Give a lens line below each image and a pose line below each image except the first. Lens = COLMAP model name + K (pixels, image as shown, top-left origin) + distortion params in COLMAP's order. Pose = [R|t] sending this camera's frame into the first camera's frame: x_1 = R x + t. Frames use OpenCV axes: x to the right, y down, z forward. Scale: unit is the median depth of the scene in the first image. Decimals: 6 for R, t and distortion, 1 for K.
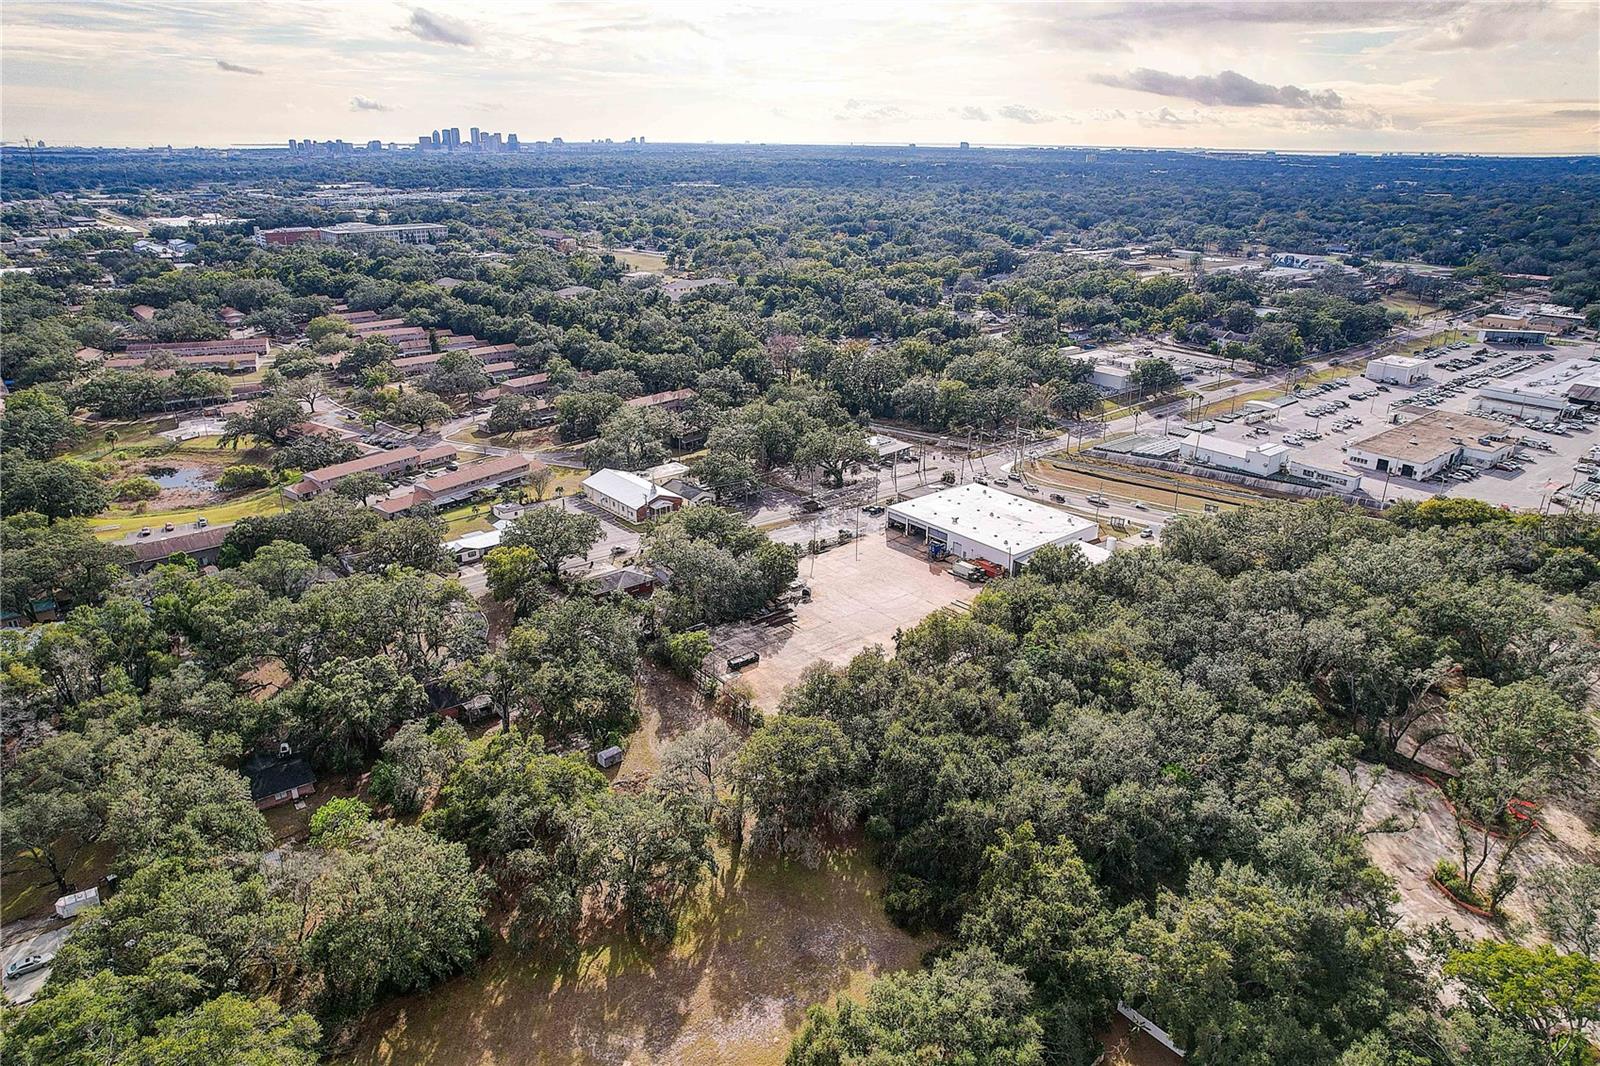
lens RADIAL K [[1031.8, 0, 807.3], [0, 1031.8, 531.4], [0, 0, 1]] dist [-0.085724, 0.083125]
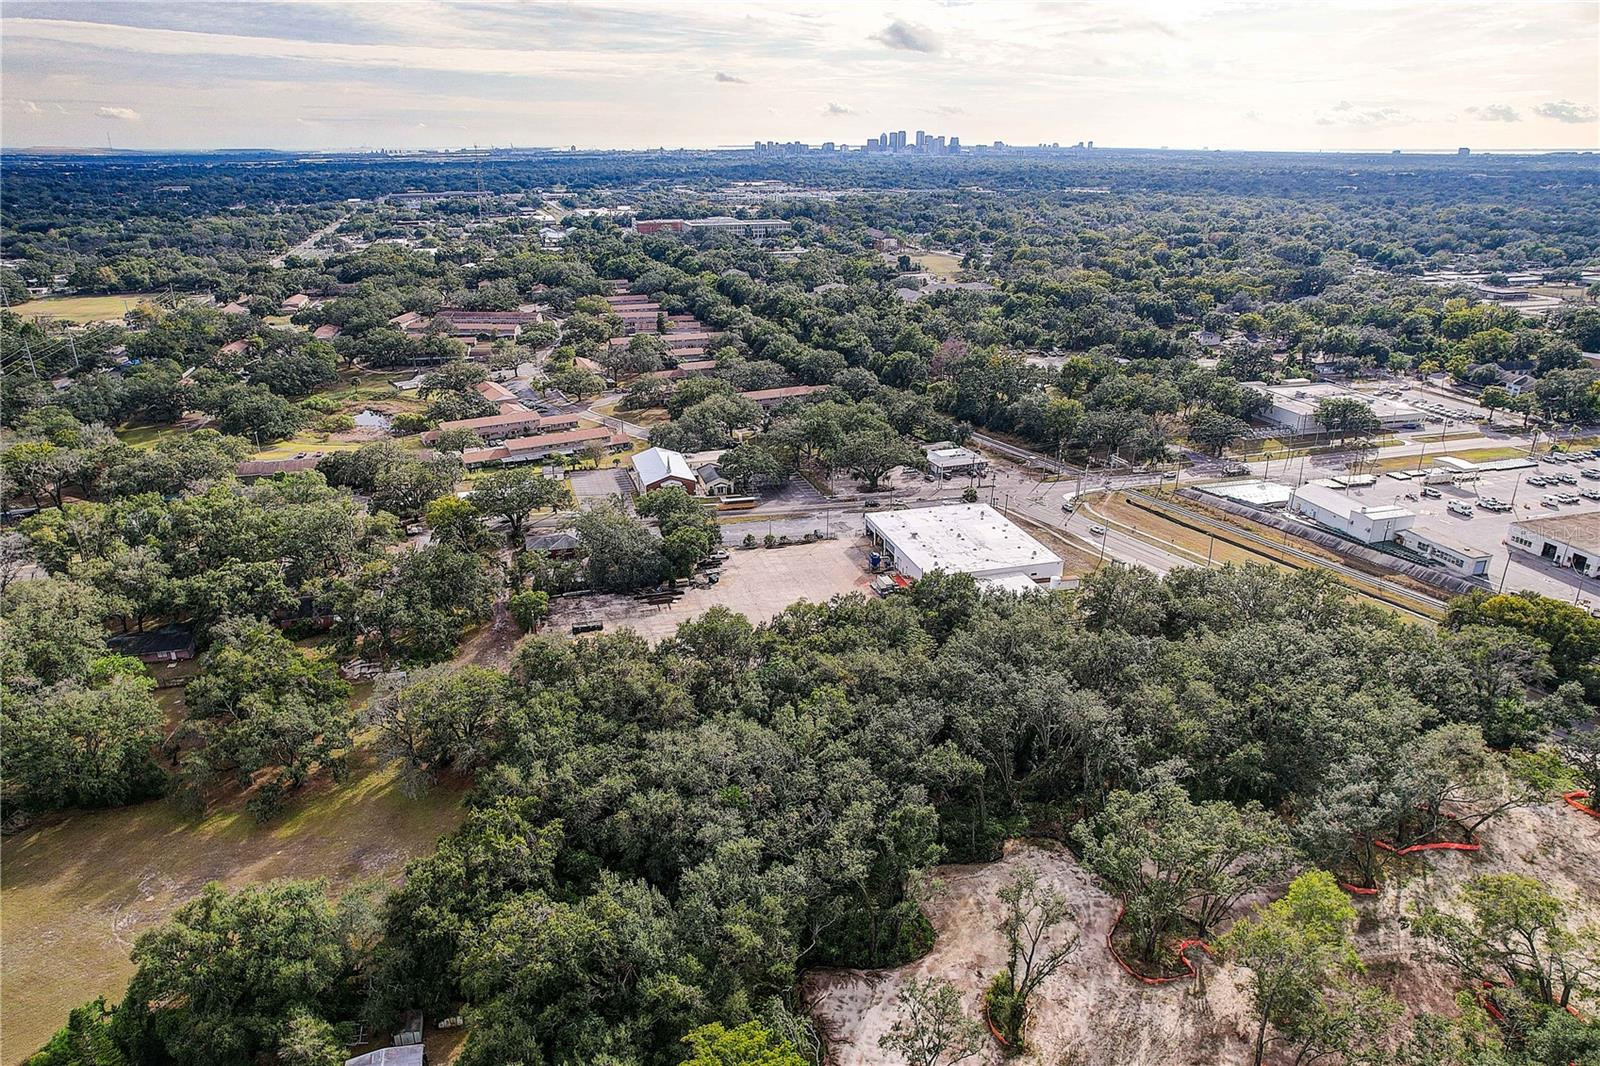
lens RADIAL K [[1031.8, 0, 807.3], [0, 1031.8, 531.4], [0, 0, 1]] dist [-0.085724, 0.083125]
pose [[0.914815, 0.138243, -0.379477, 0.325901], [-0.139618, 0.989914, 0.024043, -0.018586], [0.378973, 0.030987, 0.924889, 0.055745]]
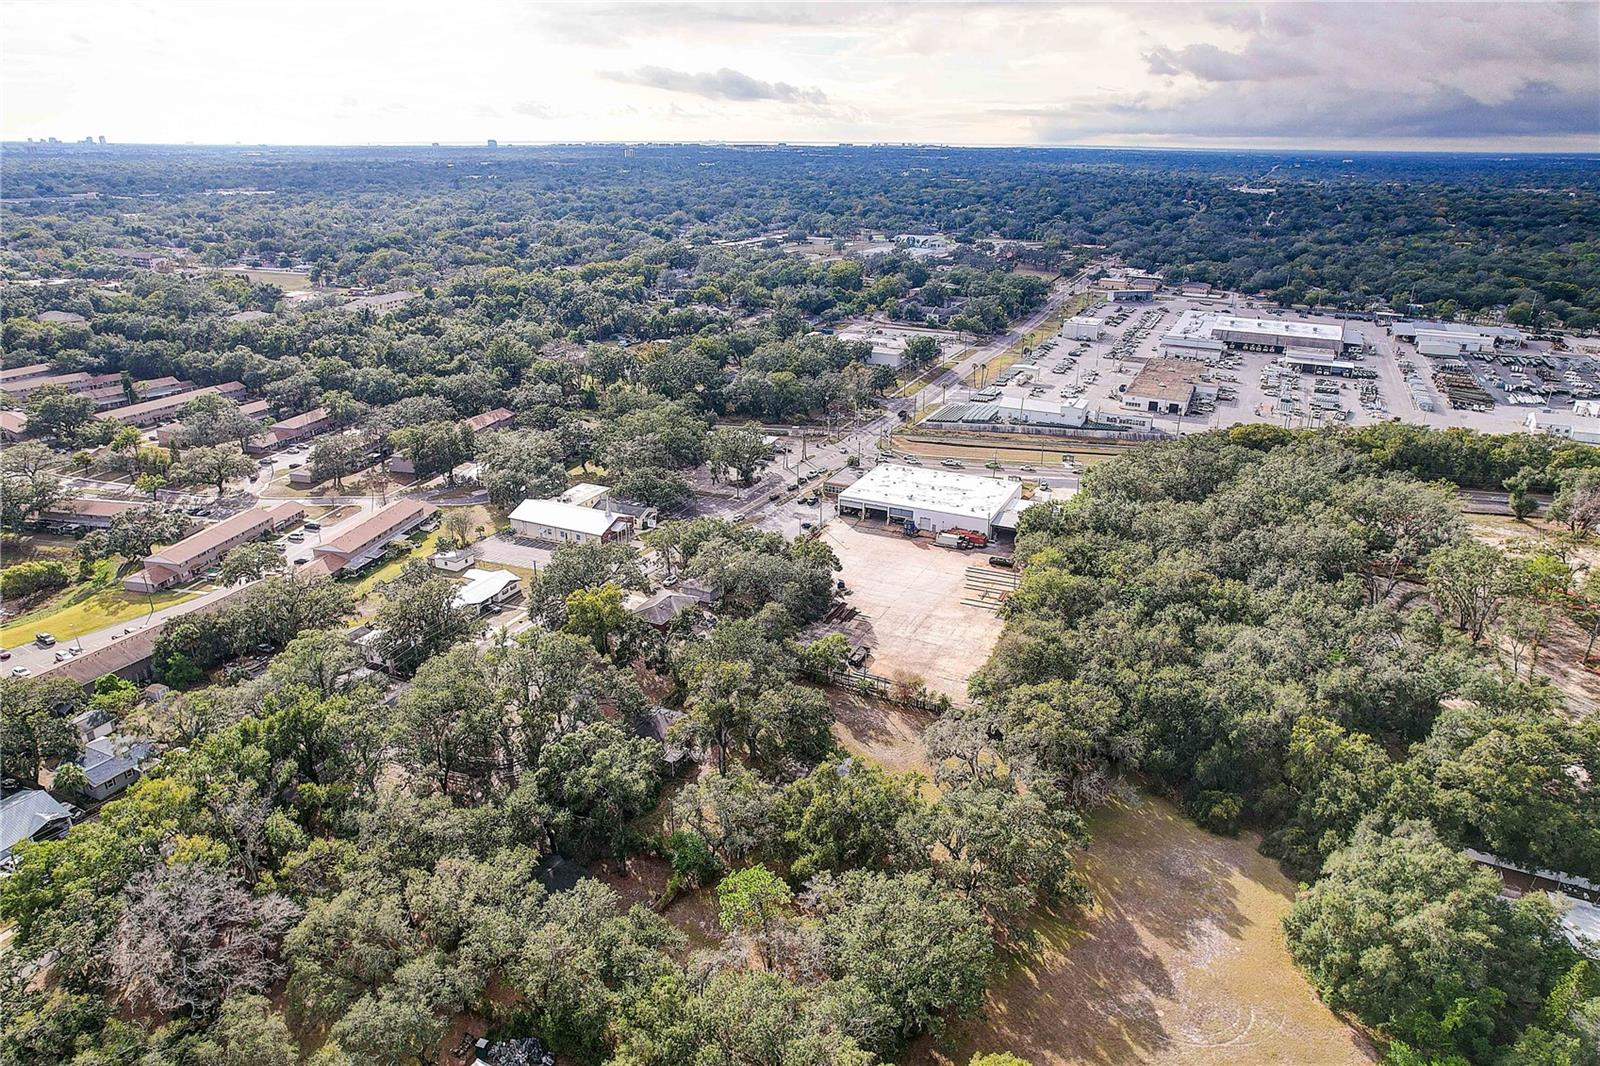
lens RADIAL K [[1031.8, 0, 807.3], [0, 1031.8, 531.4], [0, 0, 1]] dist [-0.085724, 0.083125]
pose [[0.906179, -0.153603, 0.394012, -0.291611], [0.152141, 0.987733, 0.035155, -0.023408], [-0.394579, 0.028088, 0.918433, 0.053340]]
